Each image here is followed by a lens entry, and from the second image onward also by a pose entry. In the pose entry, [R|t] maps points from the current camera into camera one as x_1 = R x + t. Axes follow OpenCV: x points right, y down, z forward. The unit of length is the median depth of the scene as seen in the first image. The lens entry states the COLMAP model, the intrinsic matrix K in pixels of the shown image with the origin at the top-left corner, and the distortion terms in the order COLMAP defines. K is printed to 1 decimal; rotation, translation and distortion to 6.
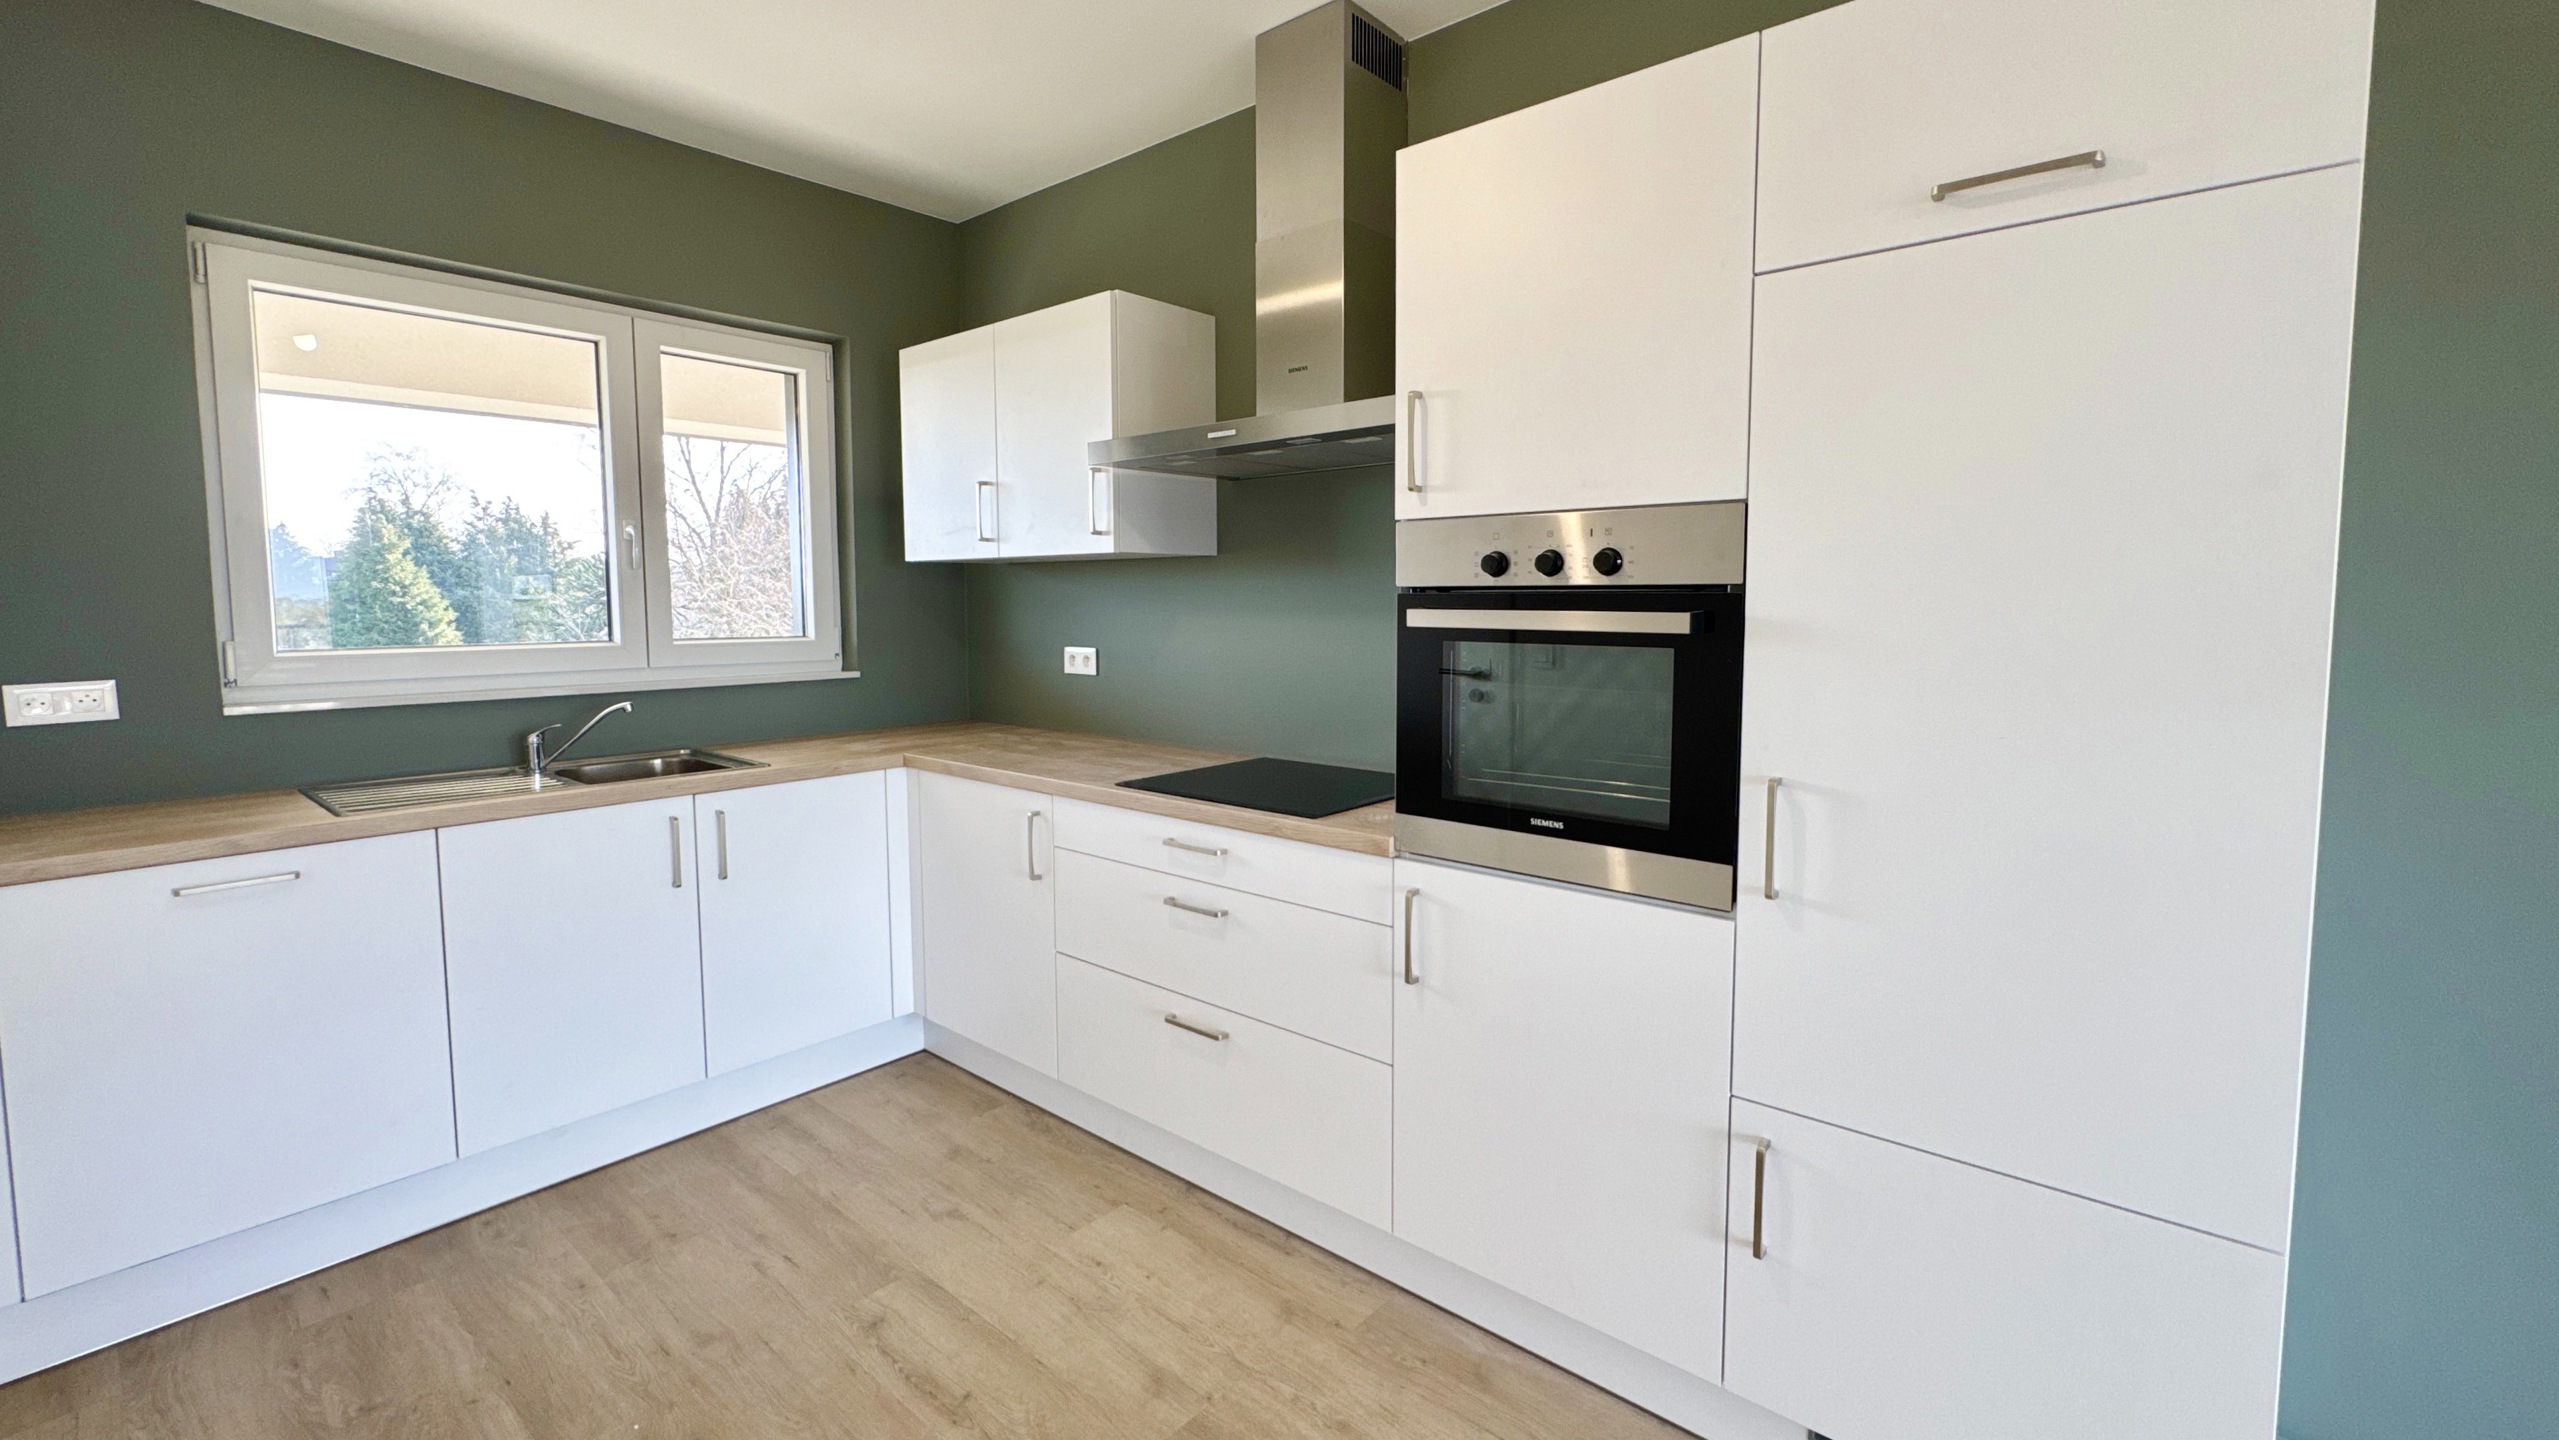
lens RADIAL K [[1046.2, 0, 1279.5], [0, 1046.2, 720.0], [0, 0, 1]] dist [0.001896, 0.000142]
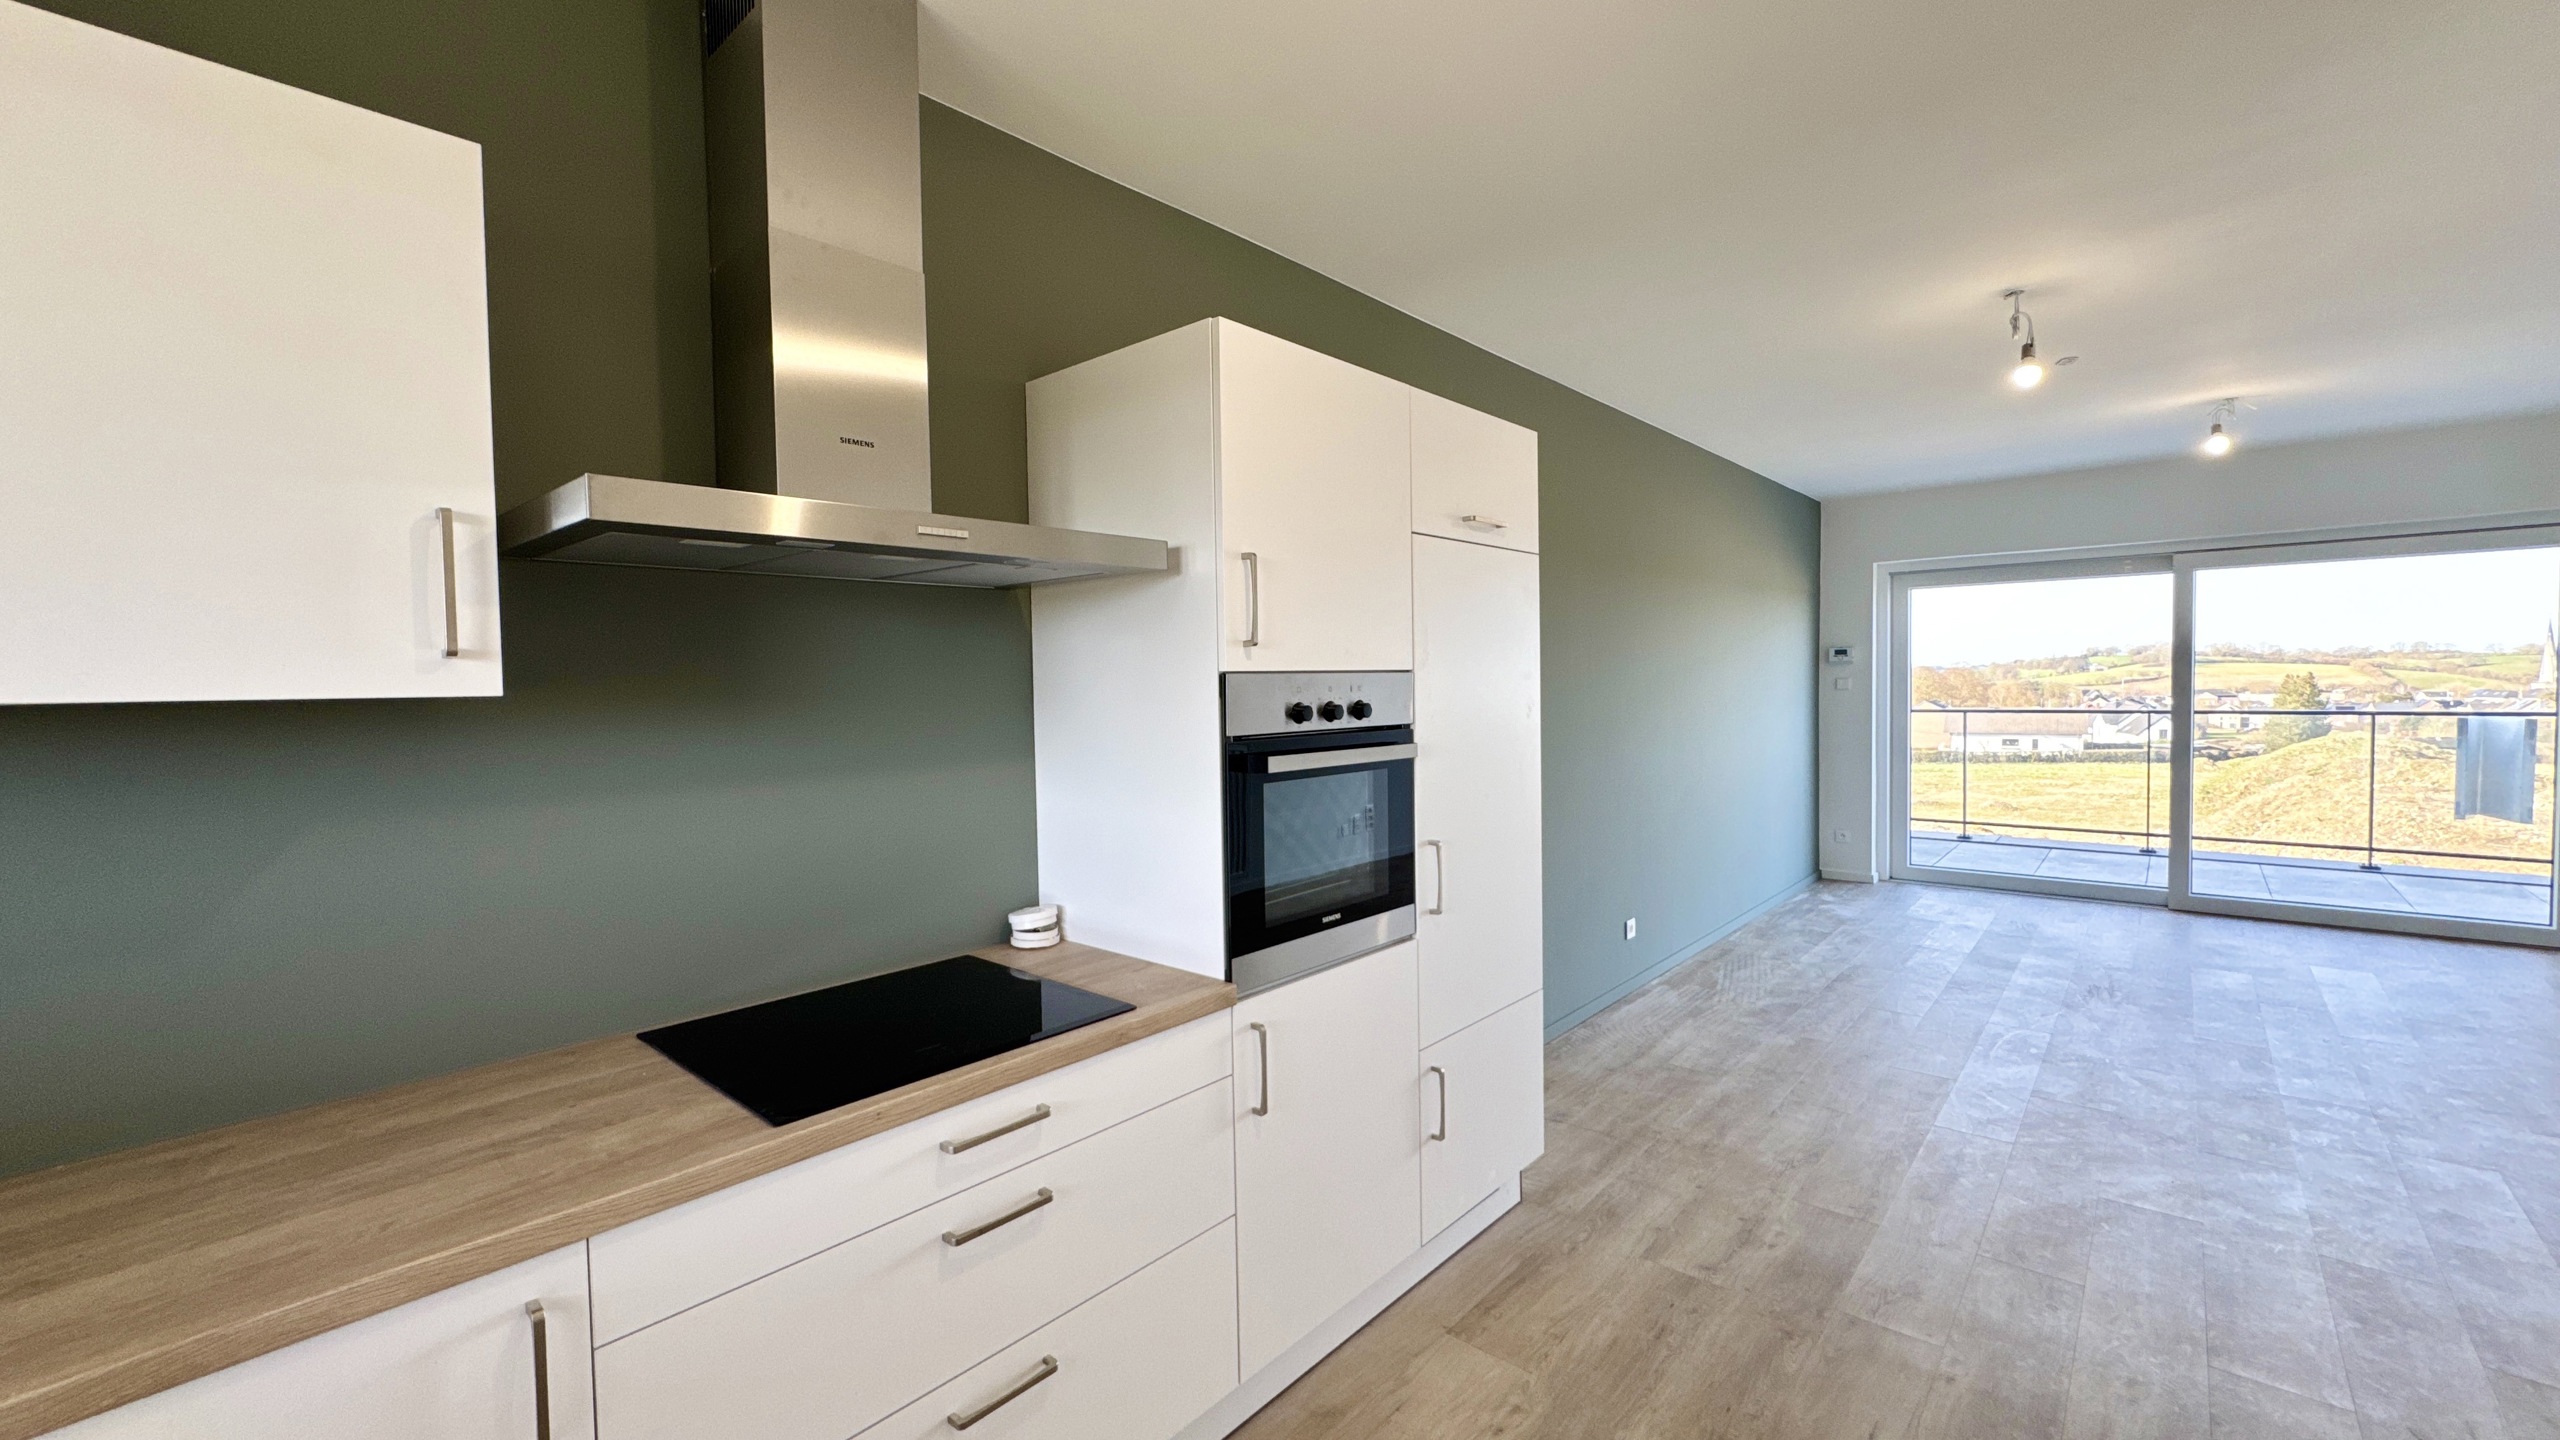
lens RADIAL K [[1021.9, 0, 1280.0], [0, 1021.9, 720.0], [0, 0, 1]] dist [0.000209, 0.000148]
pose [[0.016902, -0.052503, 0.998478, -0.939469], [0.115244, 0.992067, 0.050215, -0.201326], [-0.993193, 0.114220, 0.022818, 0.993103]]
